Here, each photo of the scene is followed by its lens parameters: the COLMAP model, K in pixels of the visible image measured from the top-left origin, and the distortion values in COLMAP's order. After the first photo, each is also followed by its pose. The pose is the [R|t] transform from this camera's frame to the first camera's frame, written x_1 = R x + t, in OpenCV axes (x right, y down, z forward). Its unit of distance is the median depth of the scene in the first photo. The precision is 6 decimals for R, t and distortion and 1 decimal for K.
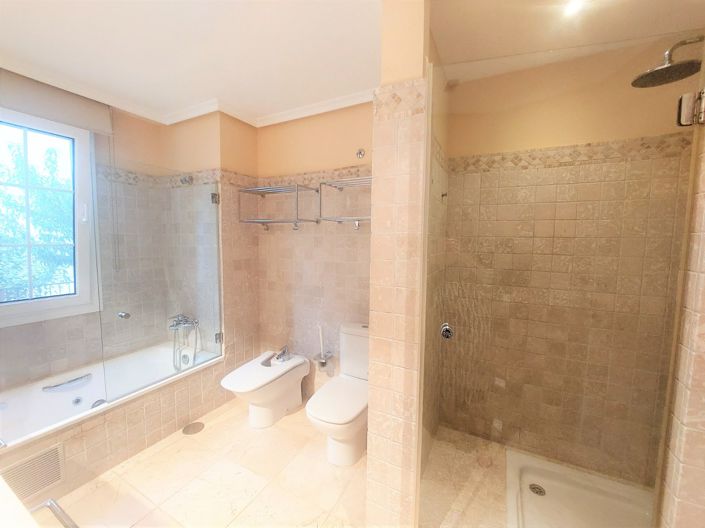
lens RADIAL K [[282.7, 0, 350.7], [0, 282.7, 264.1], [0, 0, 1]] dist [-0.003768, -0.001350]
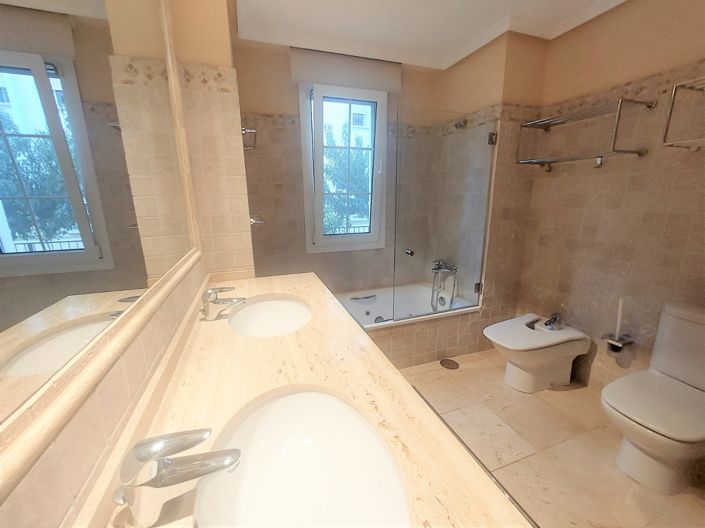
lens RADIAL K [[282.7, 0, 346.2], [0, 282.7, 262.8], [0, 0, 1]] dist [-0.003768, -0.001350]
pose [[0.732543, 0.134518, -0.667298, -0.155509], [-0.040139, 0.987111, 0.154924, 0.040339], [0.679537, -0.086704, 0.728500, -0.022559]]
